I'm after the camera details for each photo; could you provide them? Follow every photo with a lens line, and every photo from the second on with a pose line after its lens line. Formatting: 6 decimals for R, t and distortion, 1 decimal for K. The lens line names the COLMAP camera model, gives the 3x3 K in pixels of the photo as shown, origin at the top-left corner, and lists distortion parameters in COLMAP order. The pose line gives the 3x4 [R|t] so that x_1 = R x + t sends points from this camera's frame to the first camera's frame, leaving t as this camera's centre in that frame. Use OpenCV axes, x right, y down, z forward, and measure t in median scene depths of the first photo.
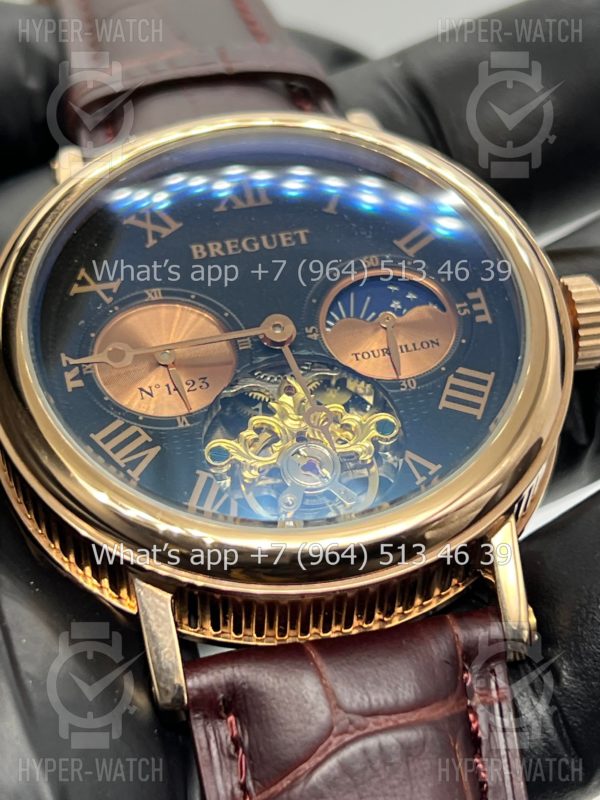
lens RADIAL K [[1922.7, 0, 298.9], [0, 1922.7, 430.2], [0, 0, 1]] dist [0.451783, -12.732482]
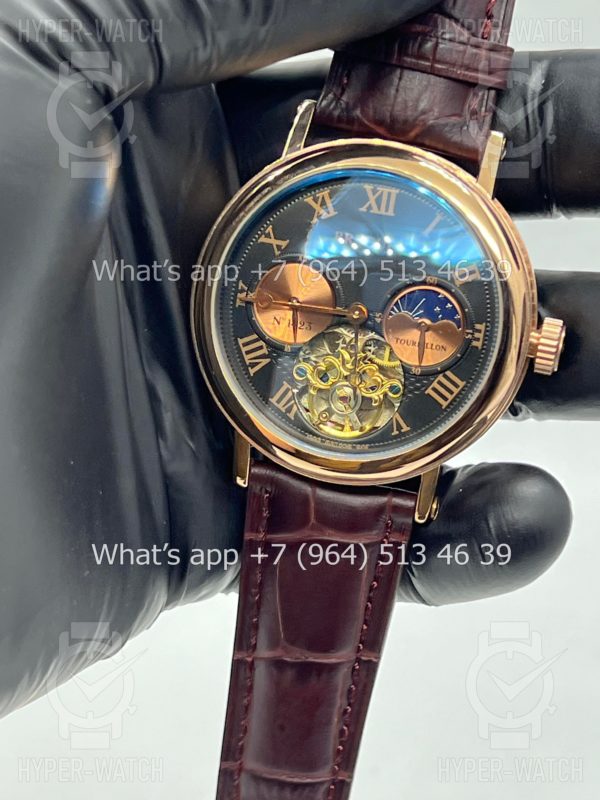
lens RADIAL K [[1922.7, 0, 298.9], [0, 1922.7, 430.2], [0, 0, 1]] dist [0.451783, -12.732482]
pose [[0.895035, 0.397454, -0.202344, 0.334199], [-0.179945, 0.736937, 0.651570, -1.093228], [0.408084, -0.546767, 0.731104, -0.334940]]
